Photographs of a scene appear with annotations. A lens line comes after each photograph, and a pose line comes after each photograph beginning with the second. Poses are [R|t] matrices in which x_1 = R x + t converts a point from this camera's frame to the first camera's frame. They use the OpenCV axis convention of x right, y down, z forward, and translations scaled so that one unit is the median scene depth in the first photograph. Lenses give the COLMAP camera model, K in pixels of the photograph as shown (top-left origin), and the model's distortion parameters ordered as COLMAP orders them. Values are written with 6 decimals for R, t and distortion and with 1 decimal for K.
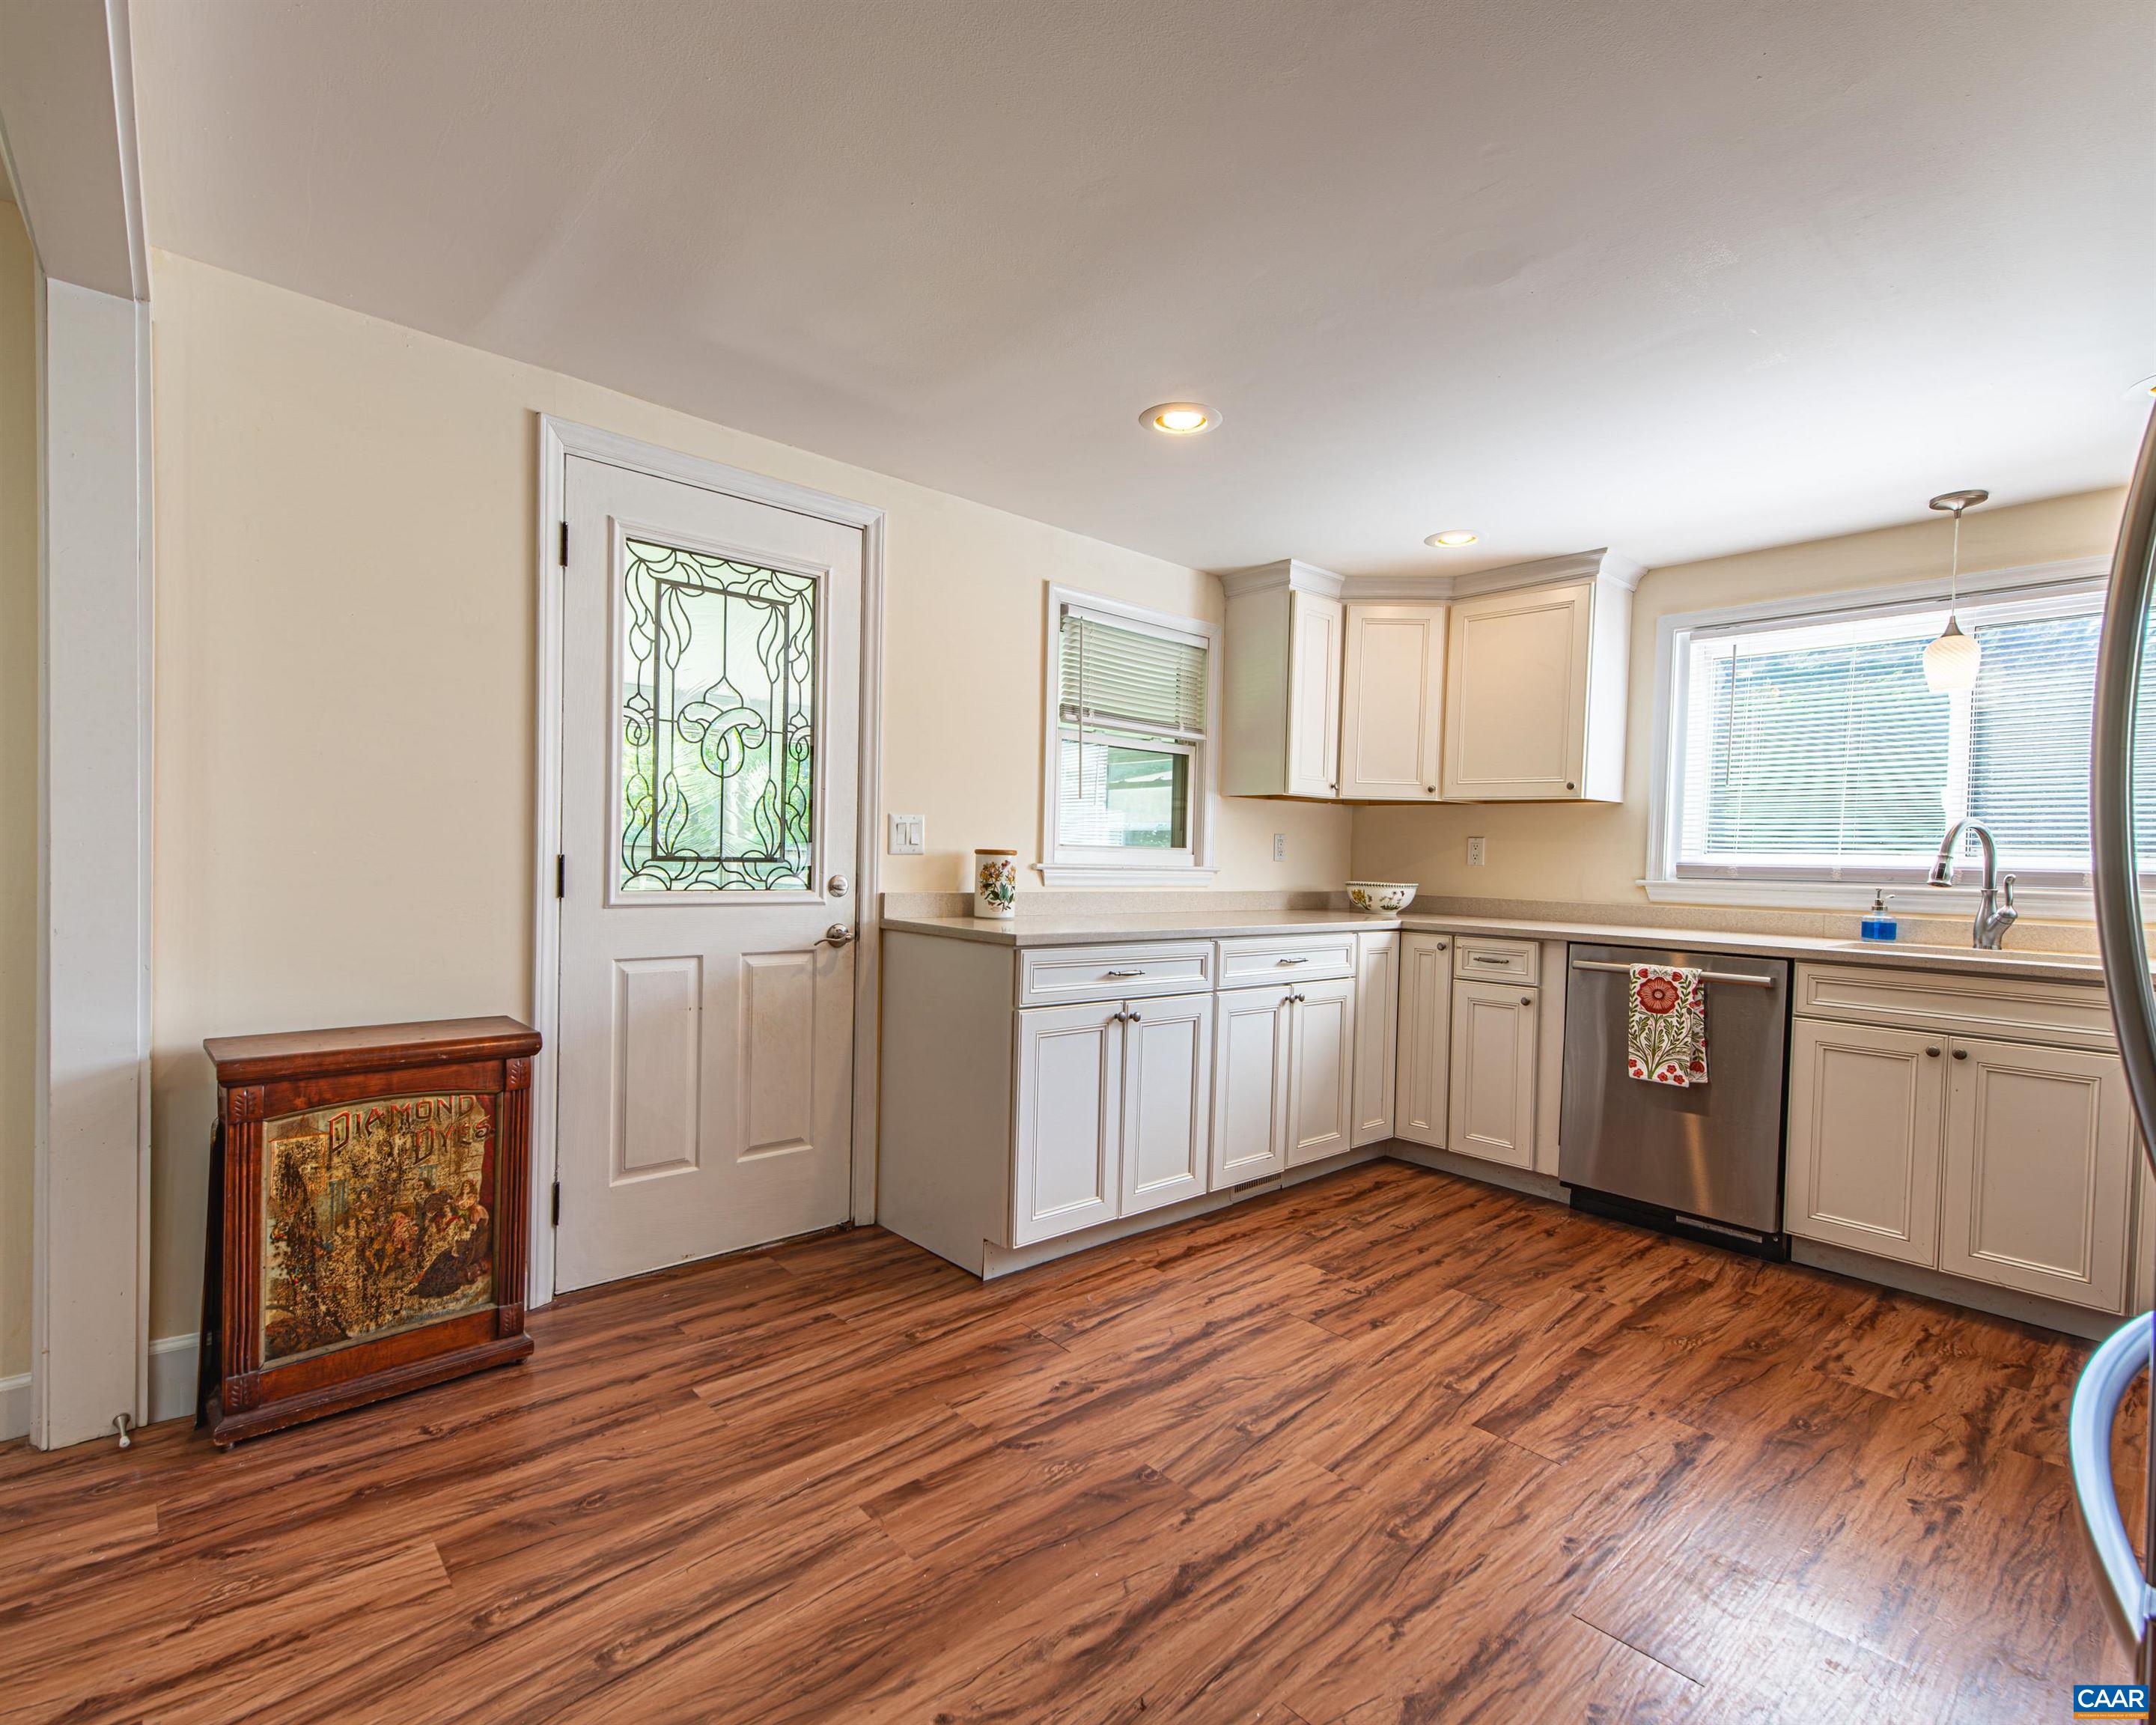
lens RADIAL K [[1048.5, 0, 1066.4], [0, 1048.5, 877.1], [0, 0, 1]] dist [0.019773, -0.008612]
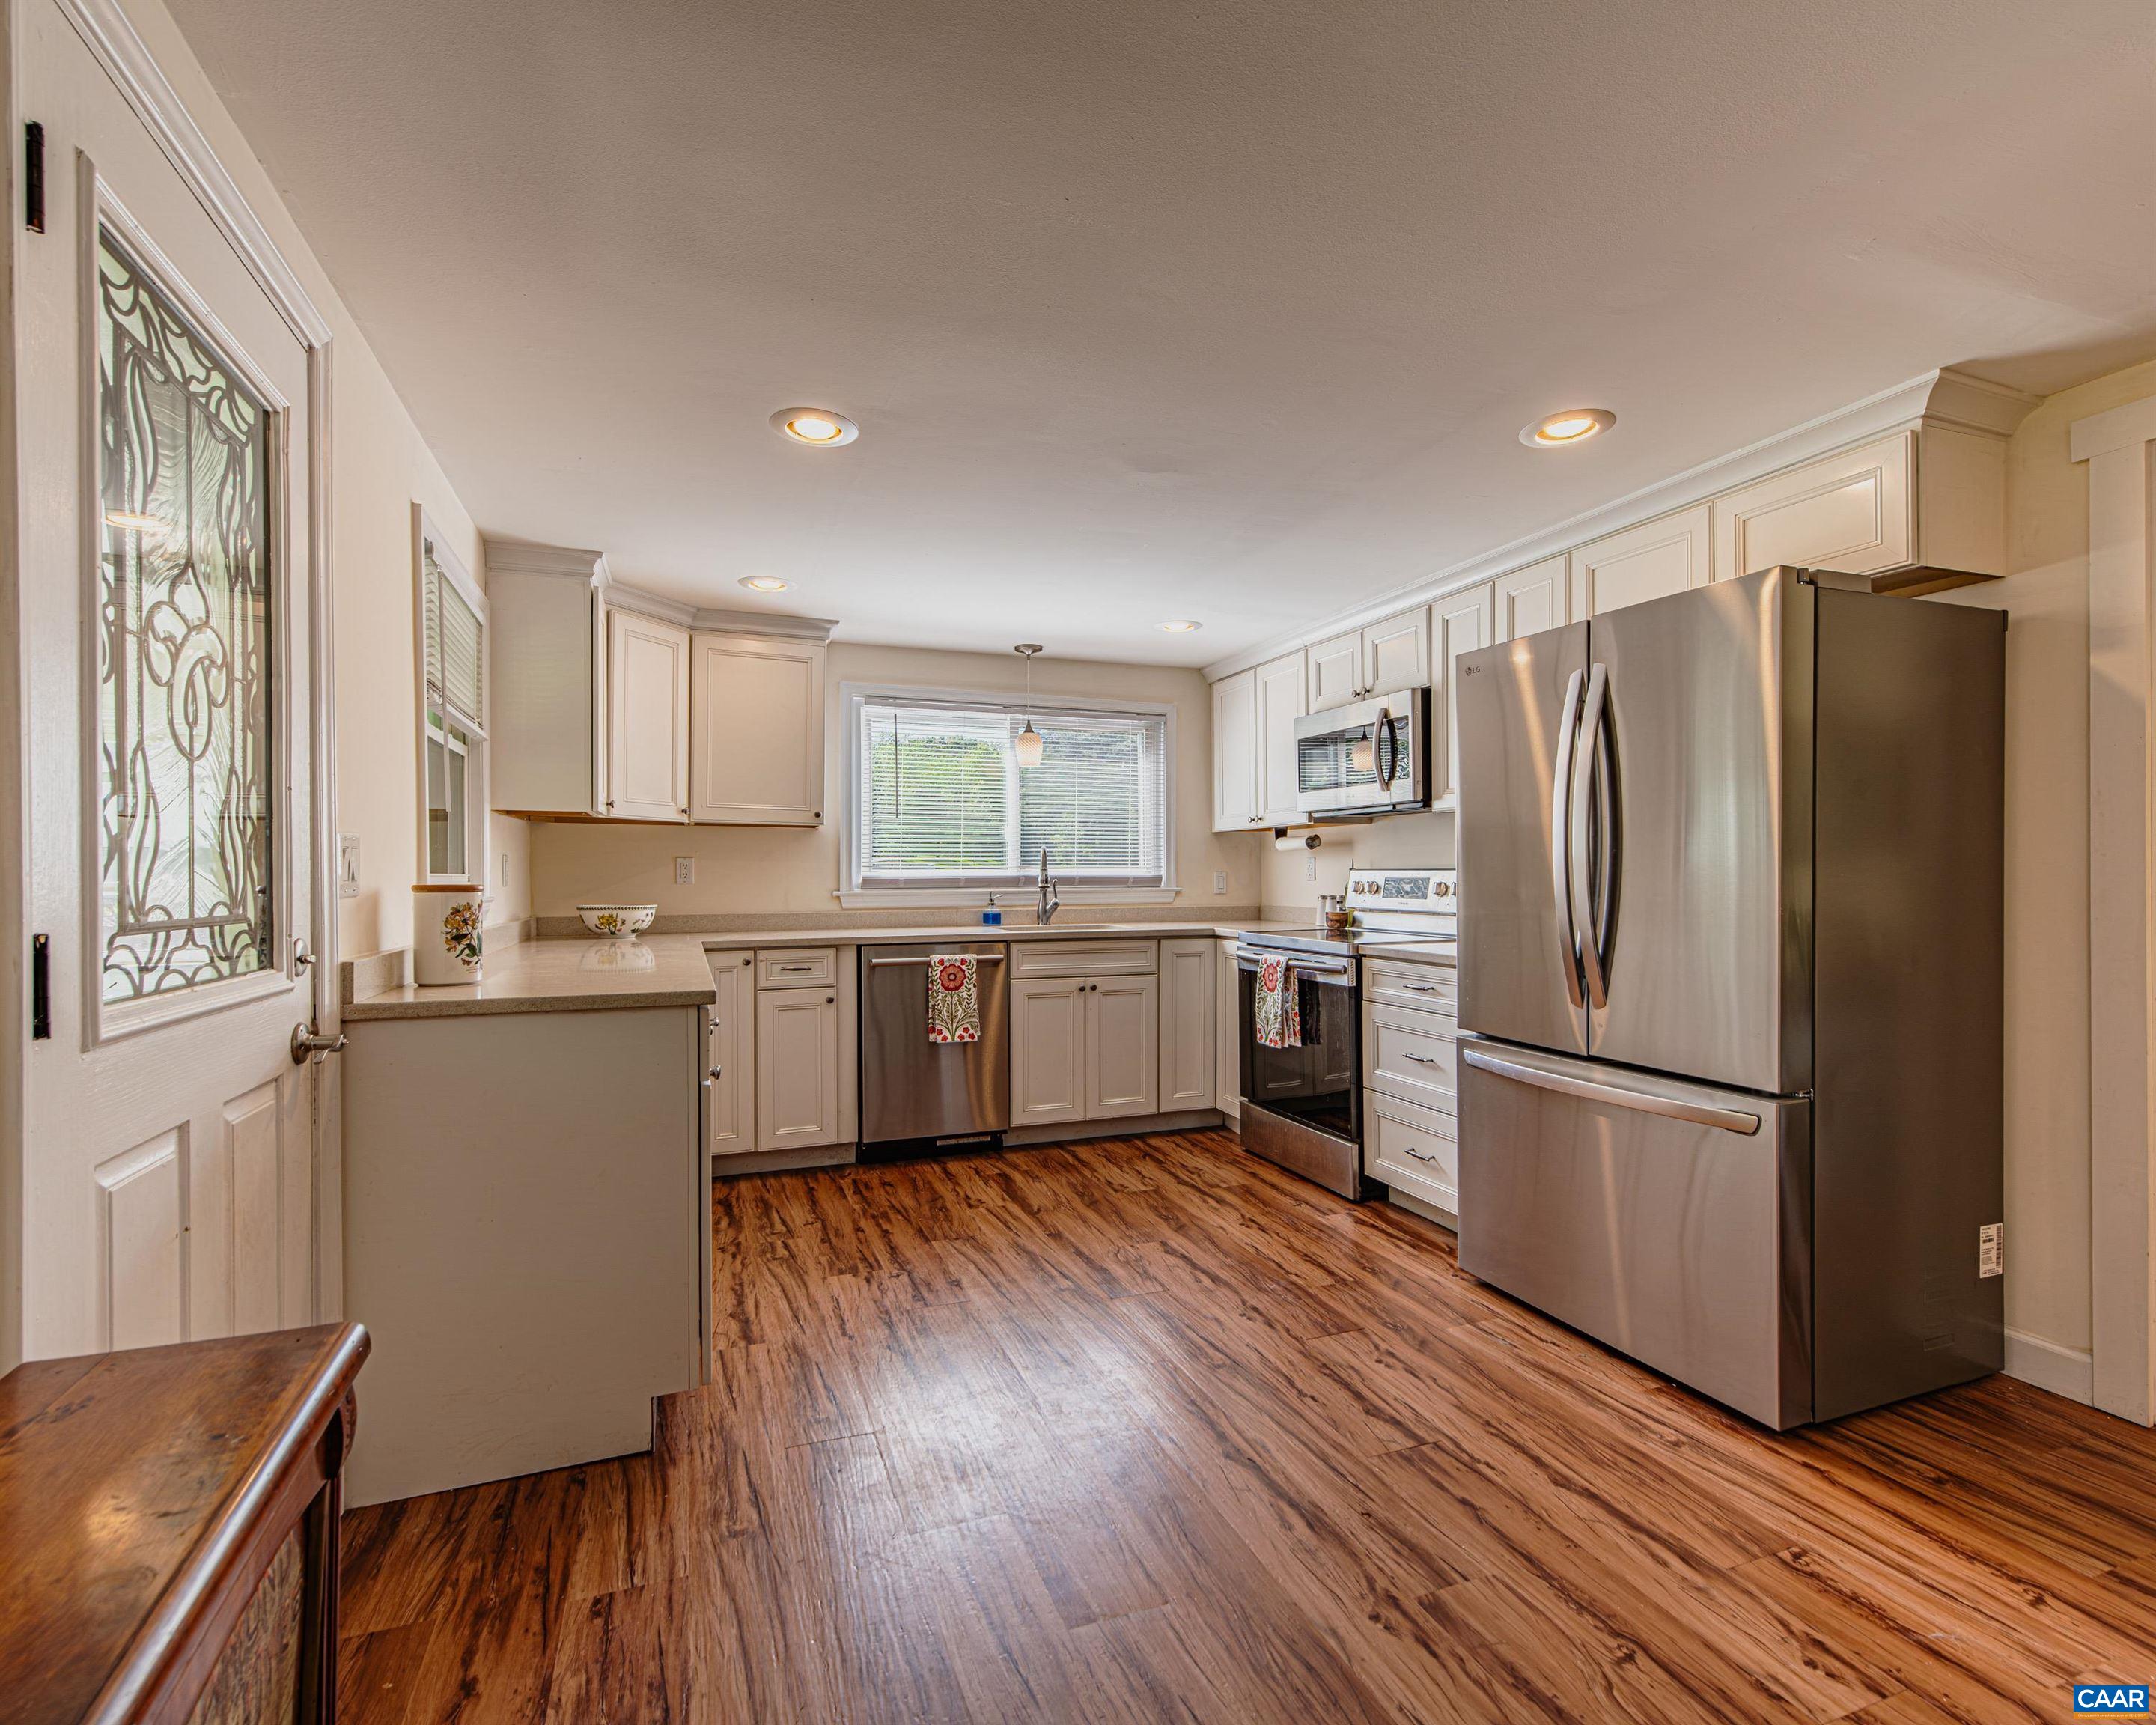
lens RADIAL K [[1009.6, 0, 1068.6], [0, 1009.6, 876.3], [0, 0, 1]] dist [0.019412, -0.007609]
pose [[0.357438, -0.025900, 0.933578, -0.732808], [0.032422, 0.999357, 0.015312, -0.038608], [-0.933374, 0.024795, 0.358048, 0.504842]]
